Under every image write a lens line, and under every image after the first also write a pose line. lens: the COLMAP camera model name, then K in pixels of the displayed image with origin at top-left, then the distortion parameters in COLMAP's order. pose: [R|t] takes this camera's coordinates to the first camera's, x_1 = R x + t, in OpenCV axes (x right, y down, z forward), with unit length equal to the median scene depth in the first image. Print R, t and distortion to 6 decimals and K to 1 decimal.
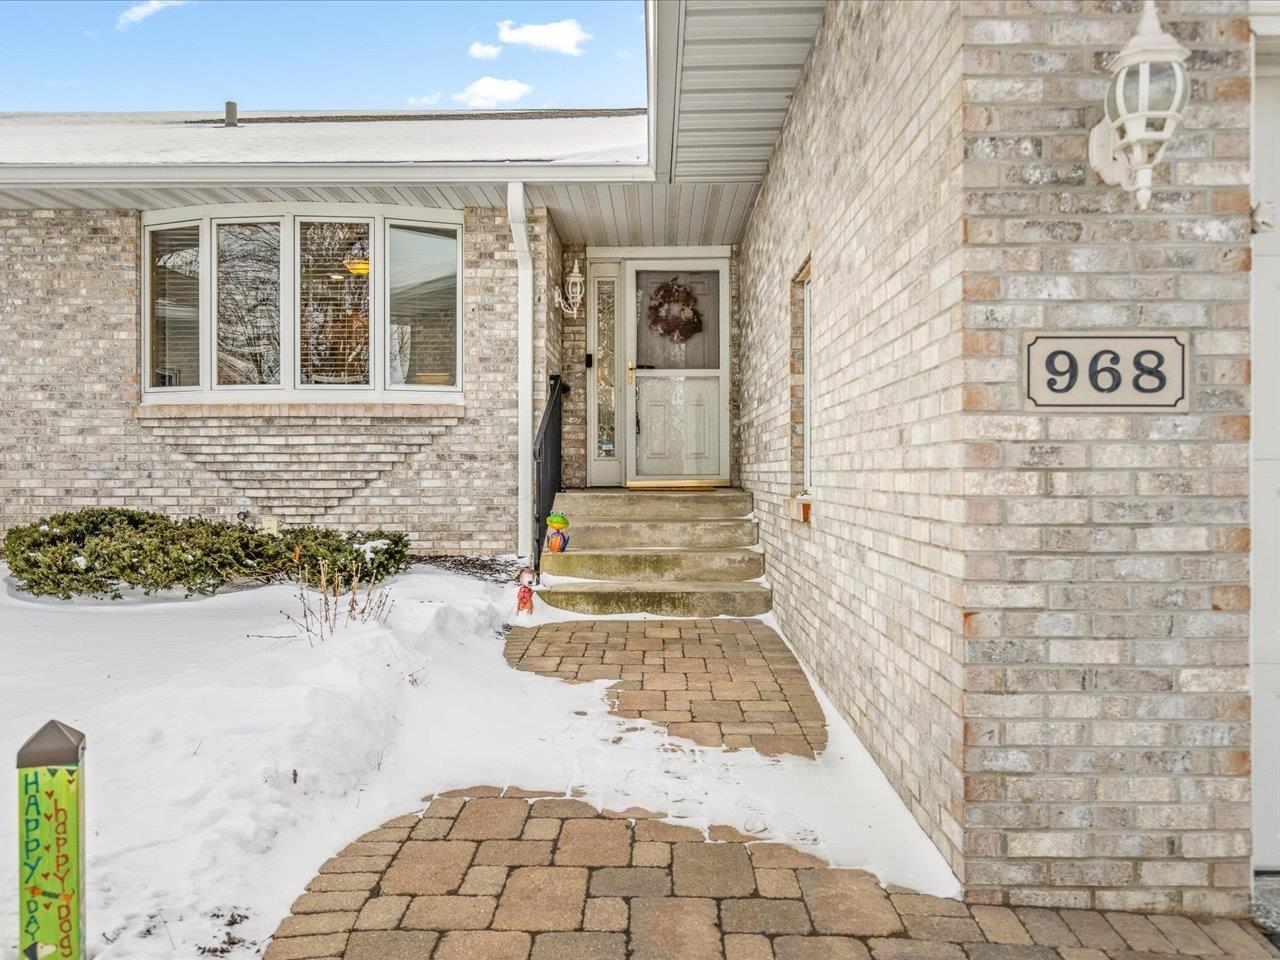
lens RADIAL K [[1008.8, 0, 633.4], [0, 1008.8, 476.4], [0, 0, 1]] dist [0.001592, 0.000778]
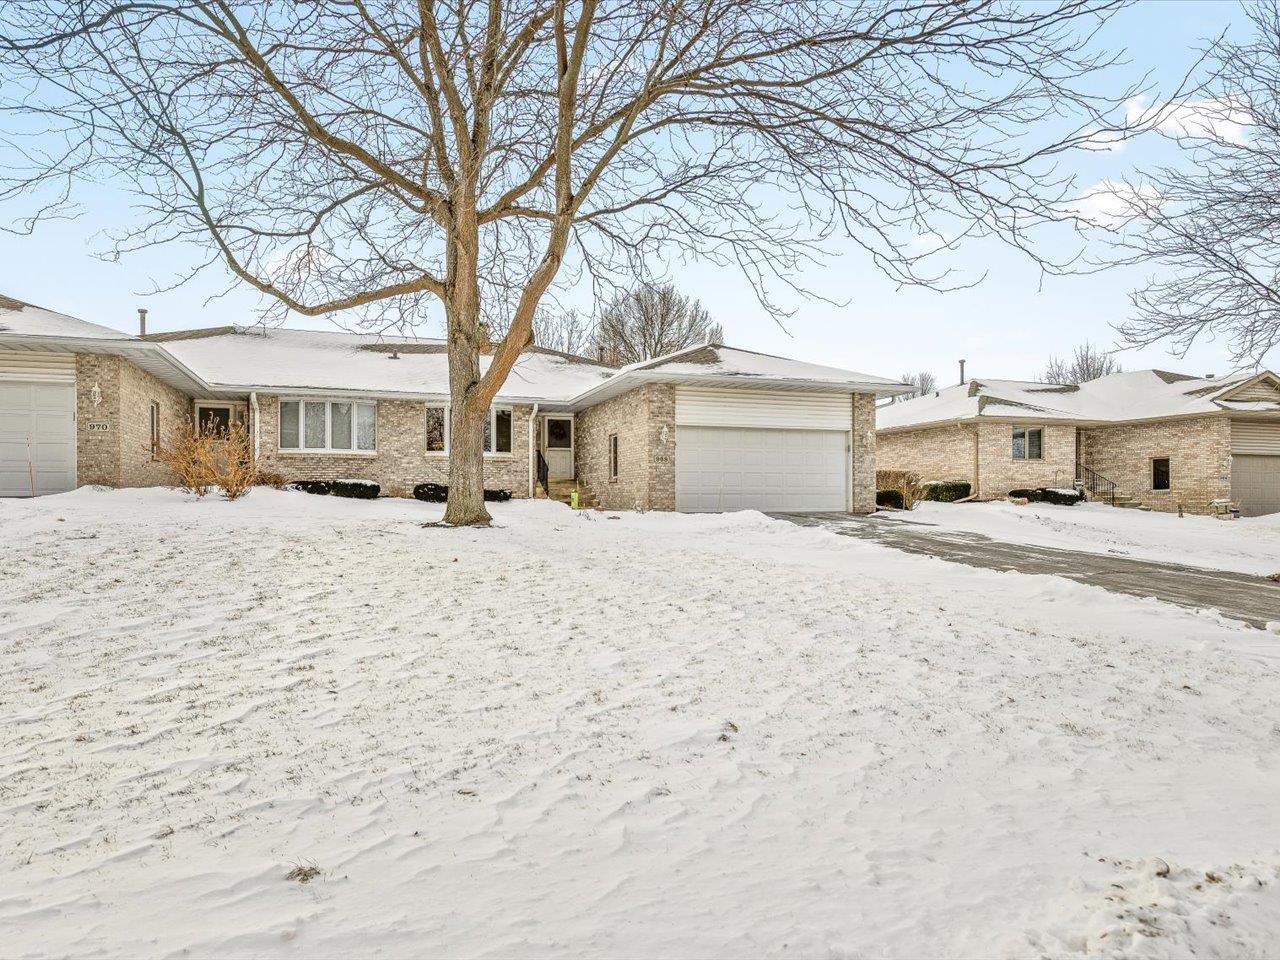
lens RADIAL K [[788.6, 0, 634.5], [0, 788.6, 490.5], [0, 0, 1]] dist [0.007625, 0.000151]
pose [[0.936198, 0.003334, 0.351456, -0.786518], [0.003239, 0.999831, -0.018114, 0.108291], [-0.351457, 0.018096, 0.936029, -1.931399]]
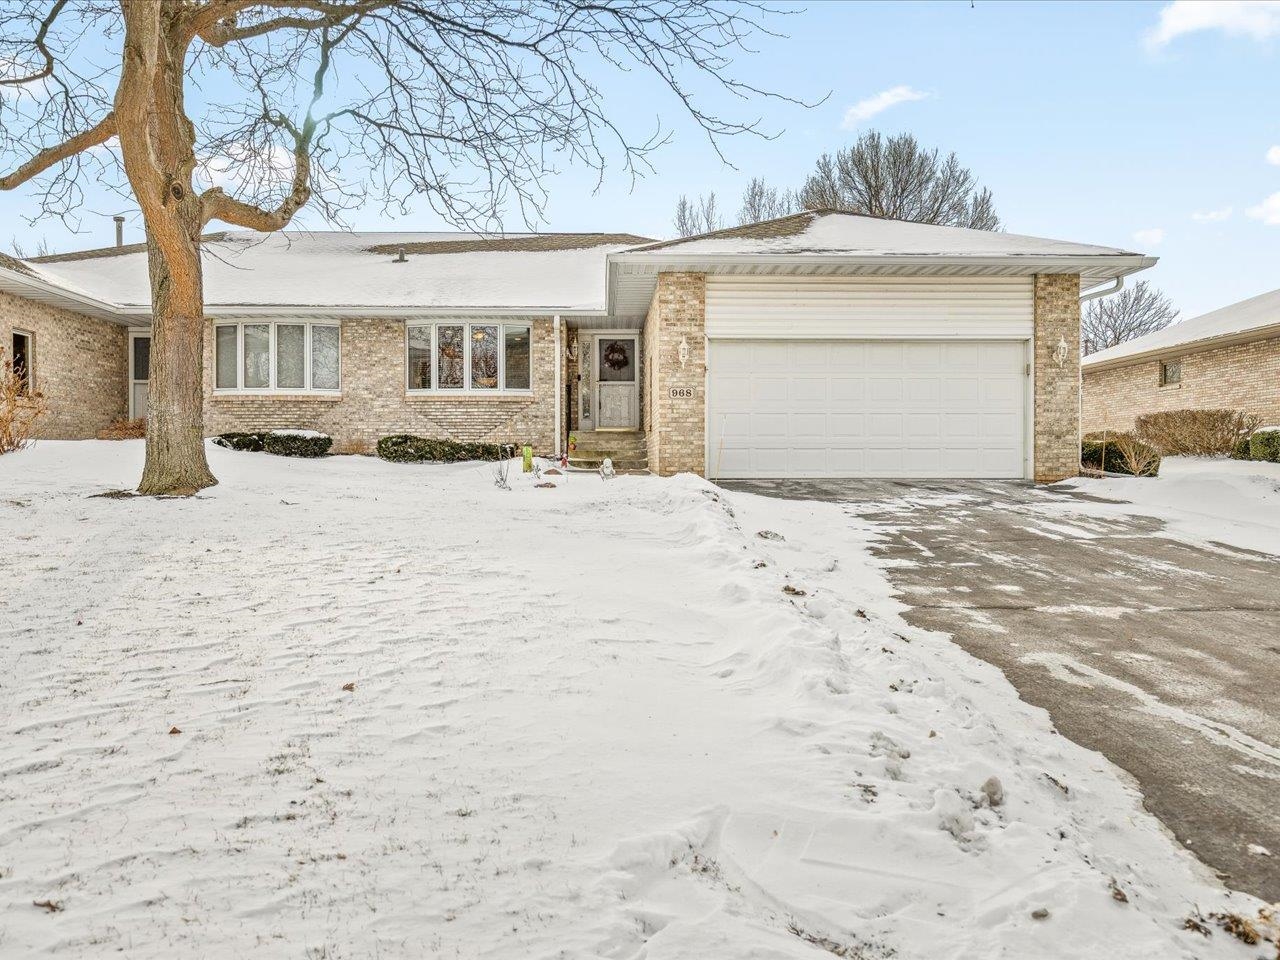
lens RADIAL K [[1079.2, 0, 642.0], [0, 1079.2, 474.8], [0, 0, 1]] dist [-0.002843, 0.005974]
pose [[0.998303, -0.001326, 0.058219, -0.052085], [0.000996, 0.999983, 0.005709, 0.114017], [-0.058226, -0.005642, 0.998287, -1.772500]]
